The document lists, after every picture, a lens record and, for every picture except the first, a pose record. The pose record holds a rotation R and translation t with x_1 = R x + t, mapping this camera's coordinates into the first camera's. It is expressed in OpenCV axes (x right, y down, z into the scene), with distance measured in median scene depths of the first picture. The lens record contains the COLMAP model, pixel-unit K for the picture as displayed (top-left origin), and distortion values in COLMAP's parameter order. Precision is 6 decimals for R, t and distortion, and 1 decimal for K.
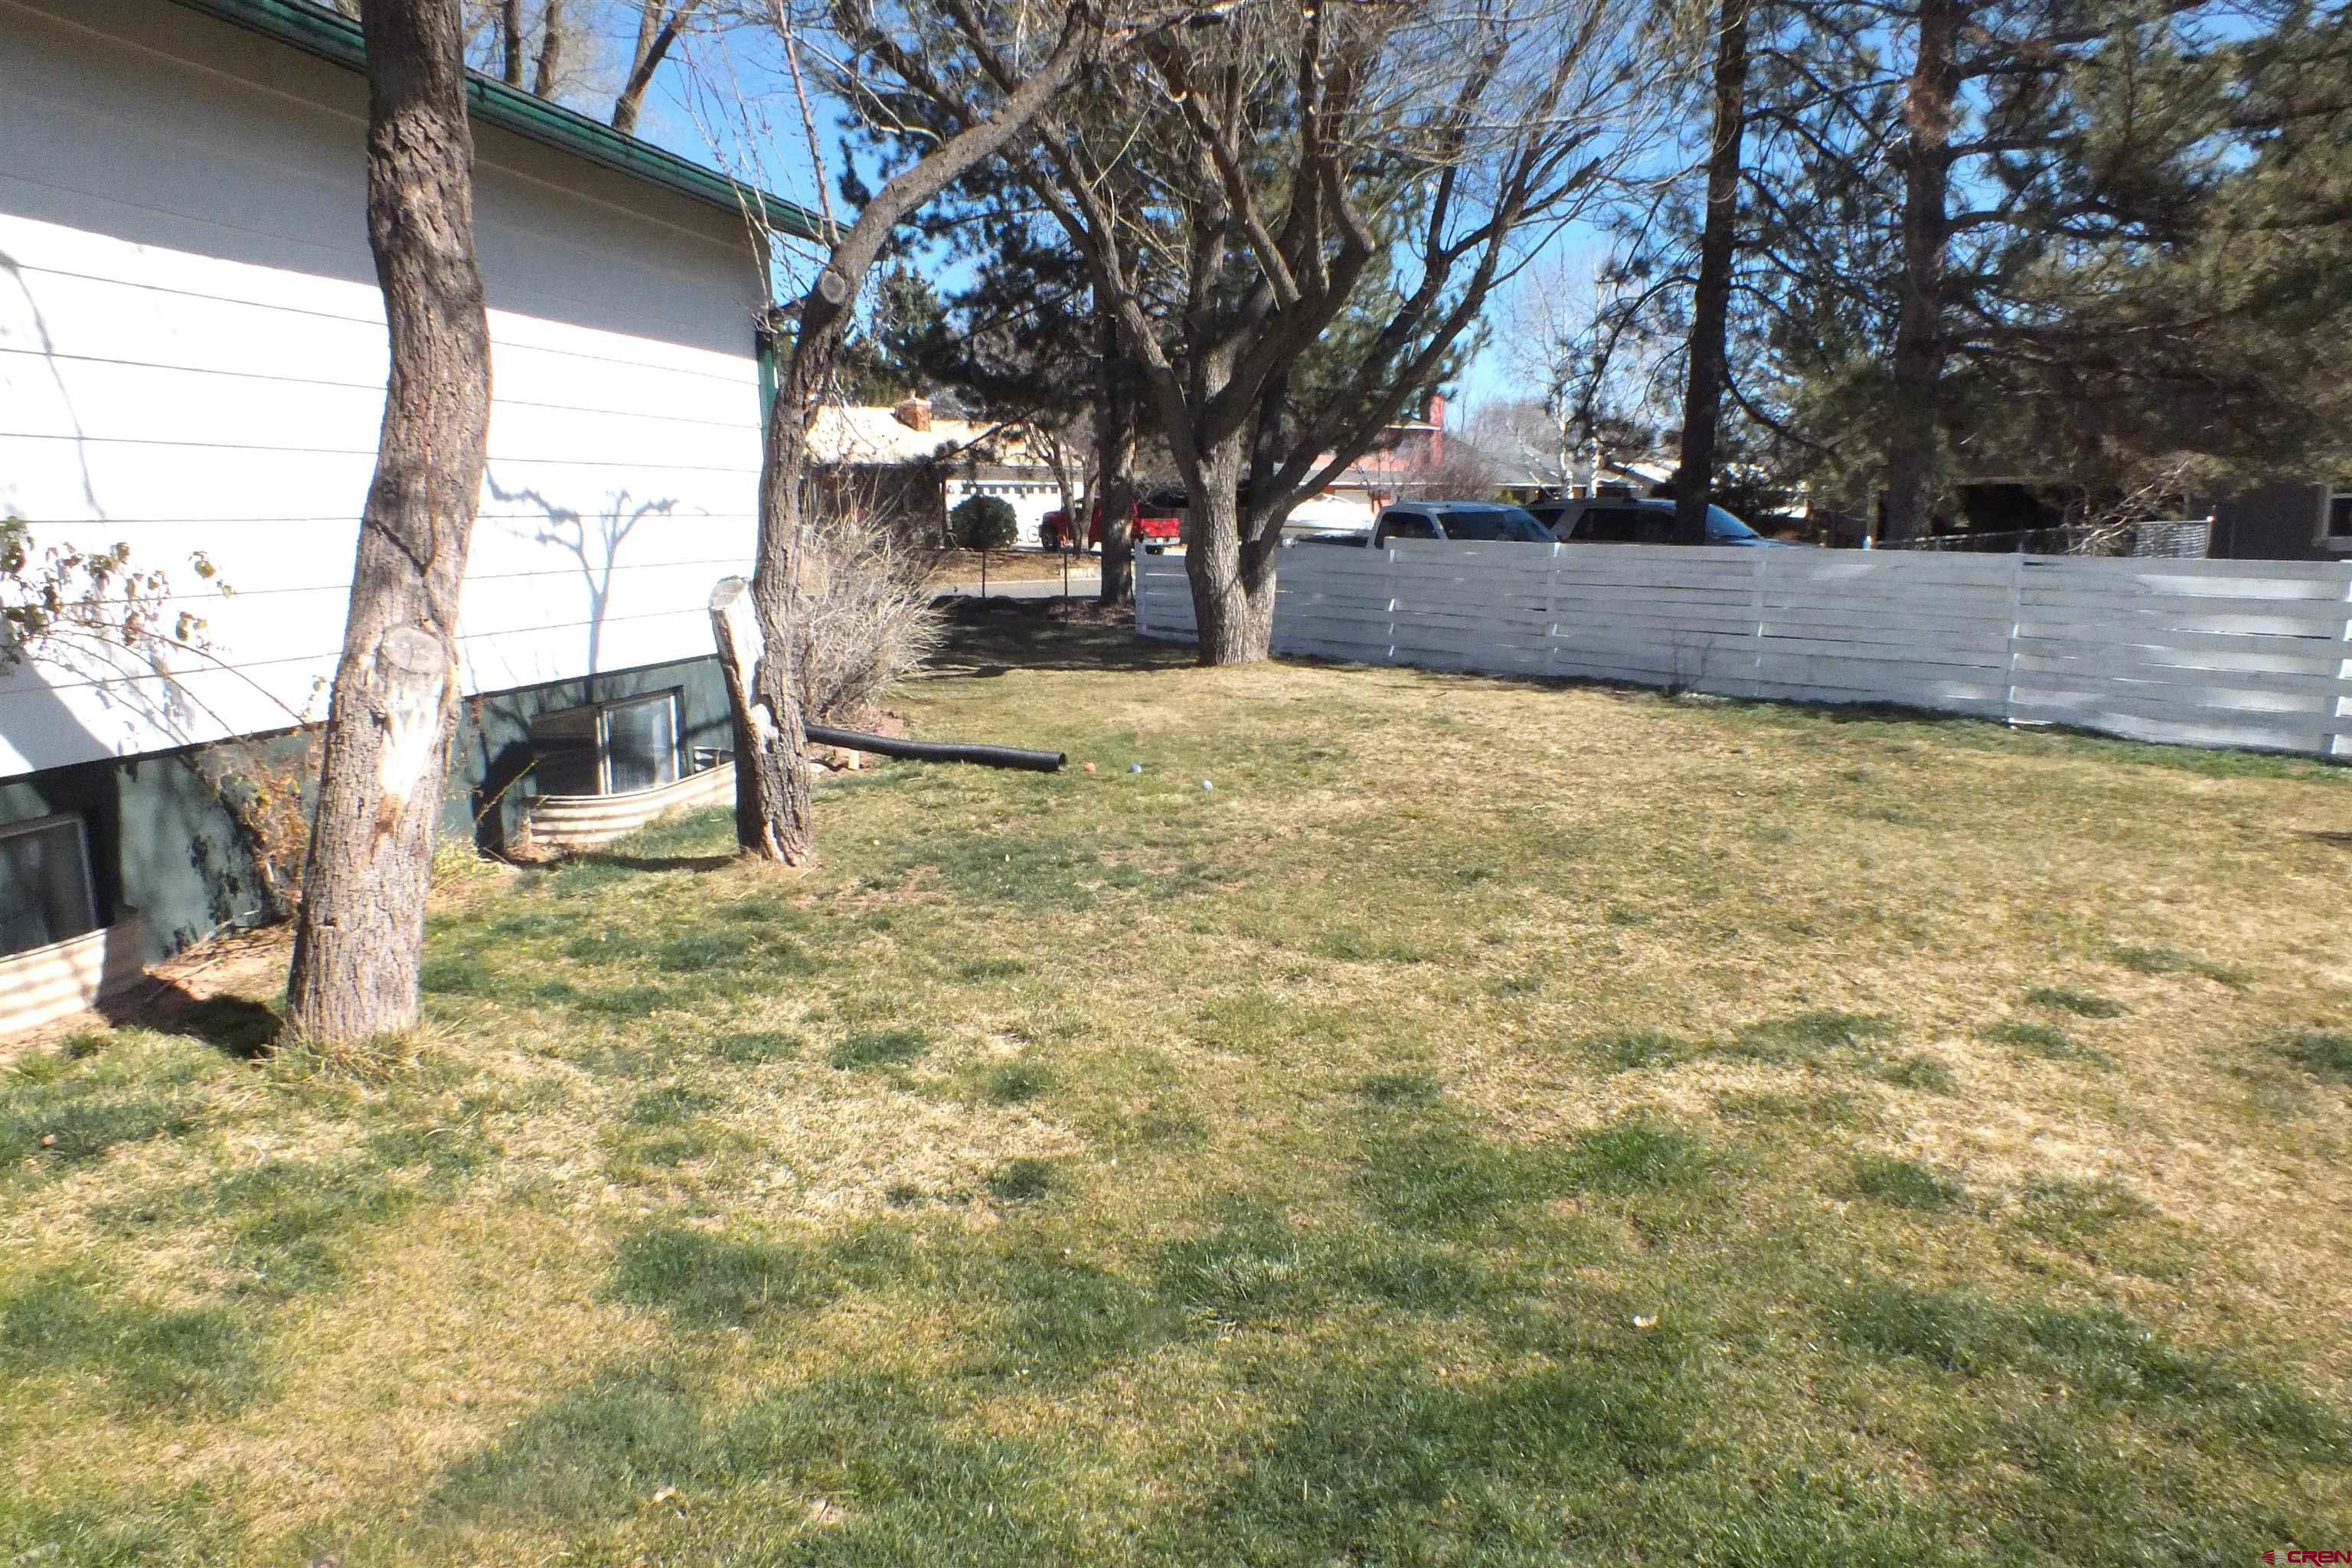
lens RADIAL K [[1529.1, 0, 1152.4], [0, 1529.1, 785.7], [0, 0, 1]] dist [-0.066831, 0.036836]
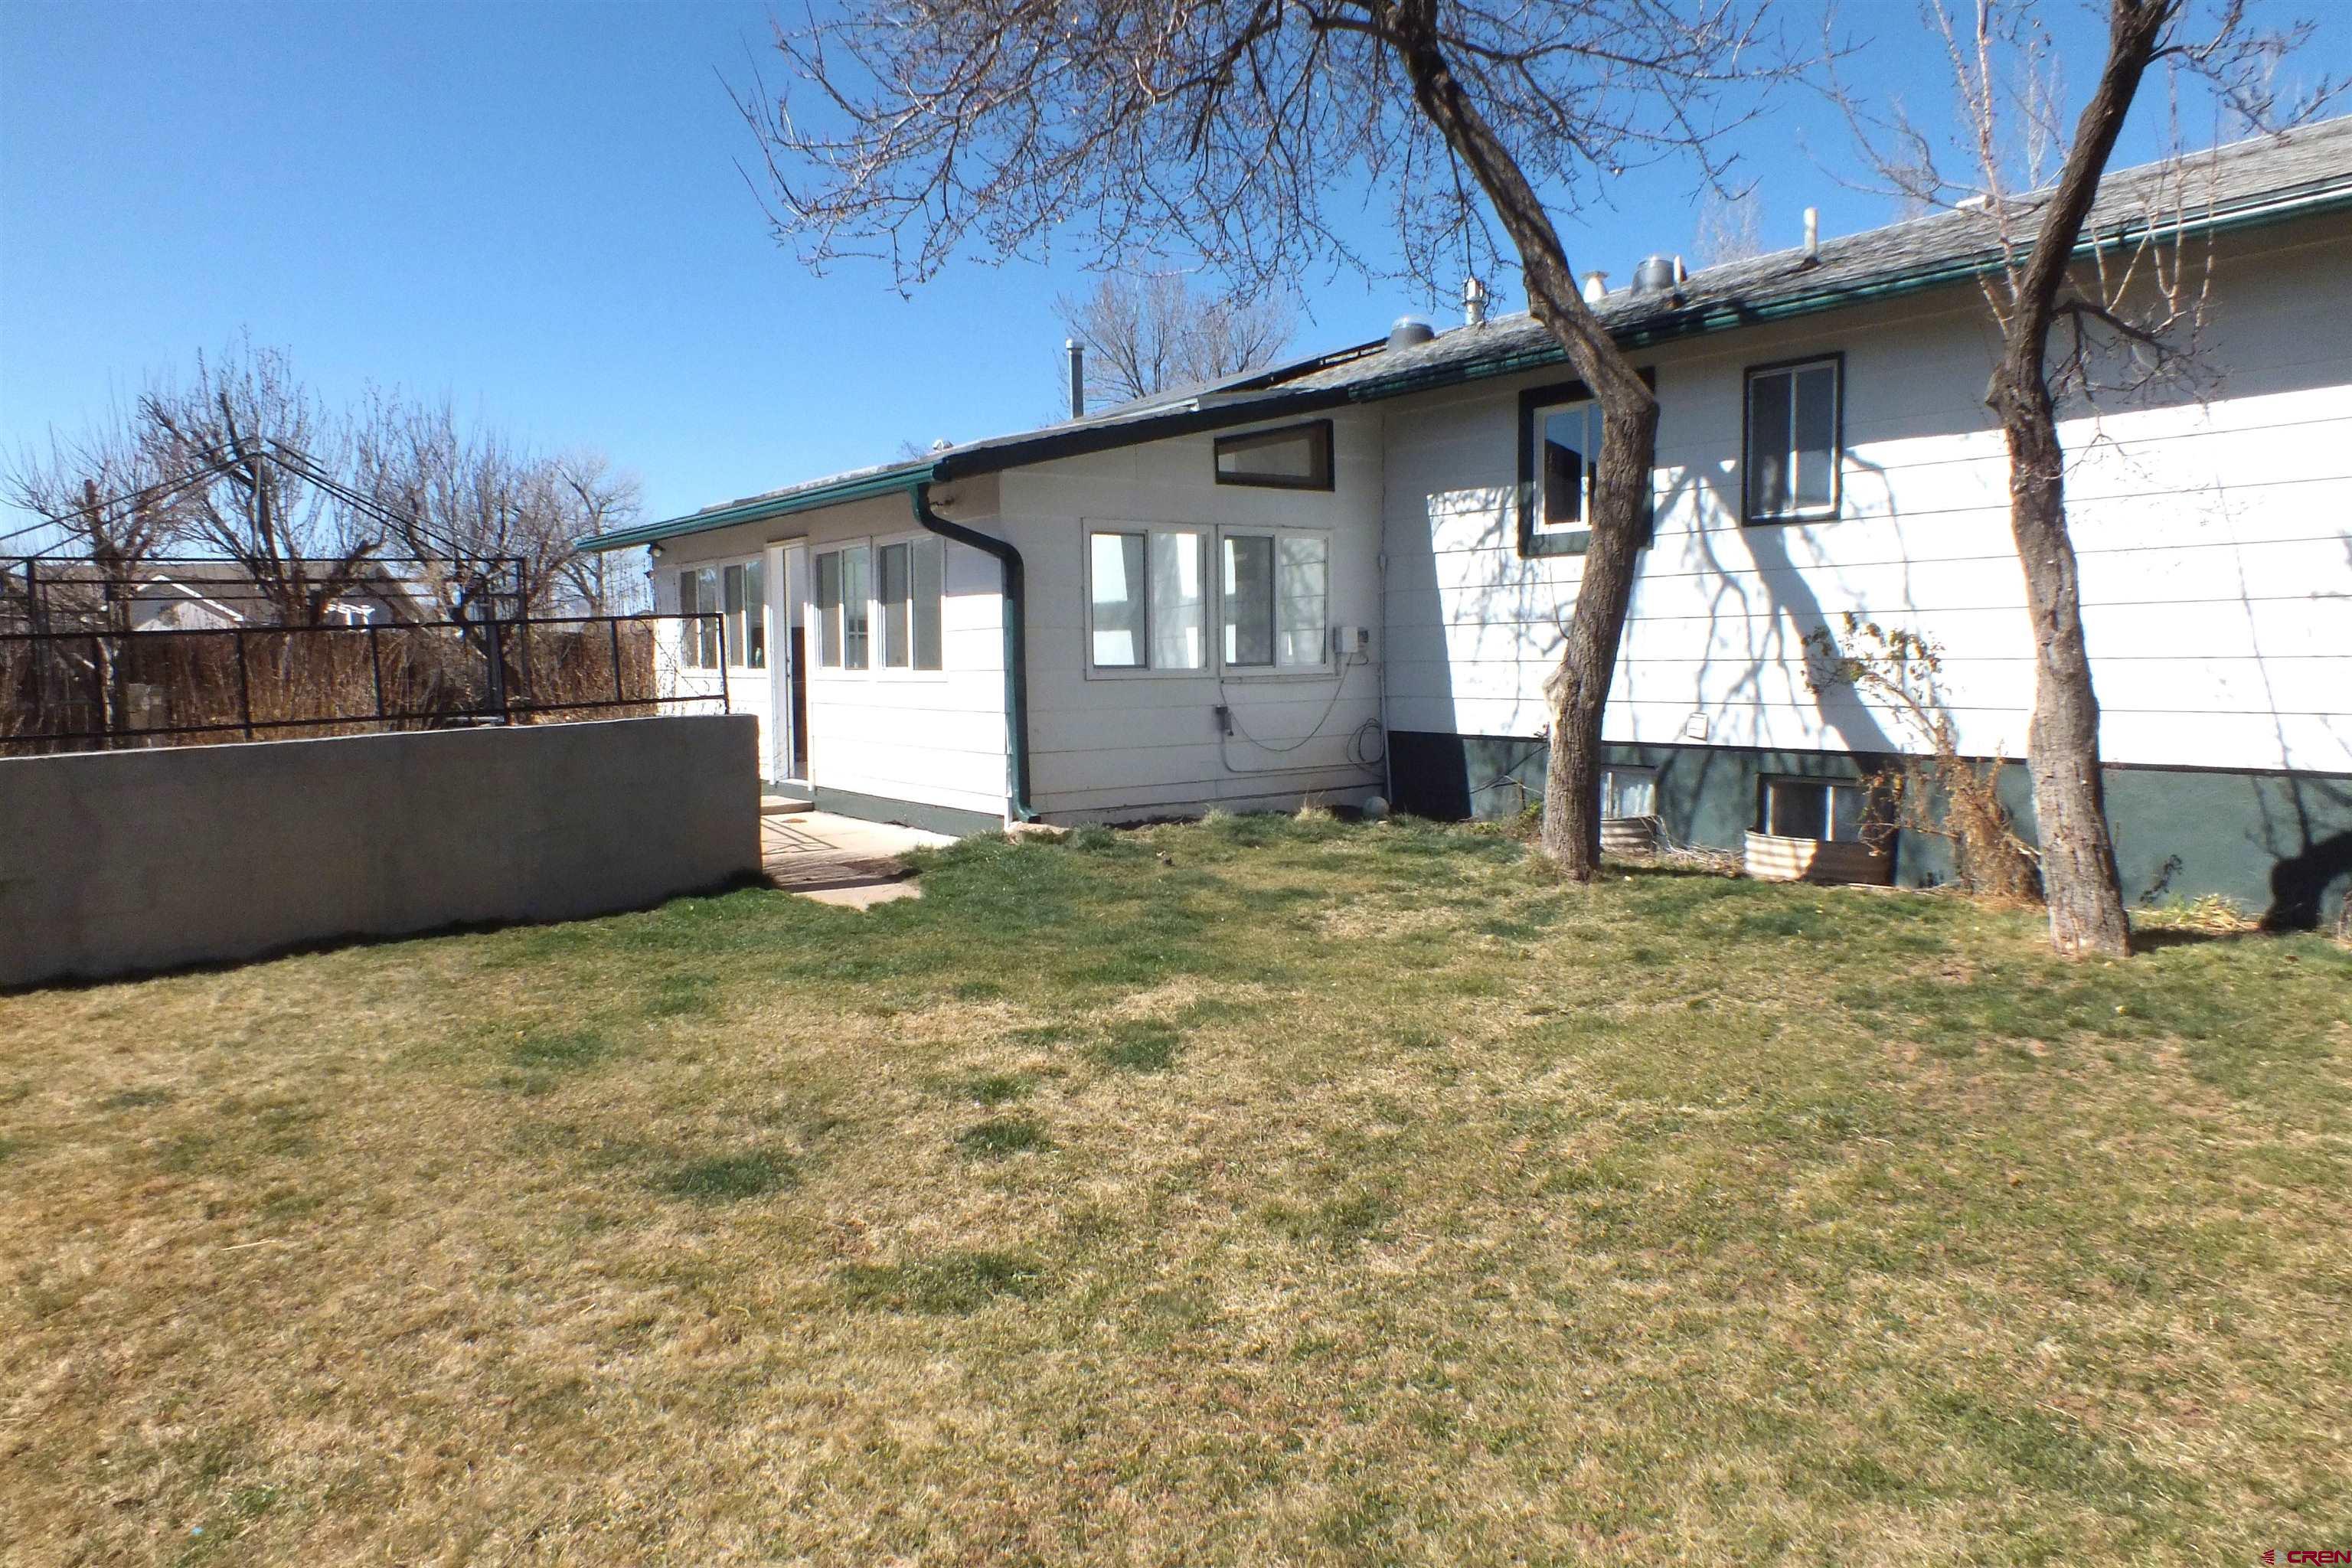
lens RADIAL K [[1529.6, 0, 1176.0], [0, 1529.6, 784.0], [0, 0, 1]] dist [-0.073497, 0.044336]
pose [[-0.636425, 0.082897, -0.766871, 0.101257], [-0.111437, 0.973896, 0.197757, -0.020876], [0.763246, 0.211315, -0.610575, 0.130105]]
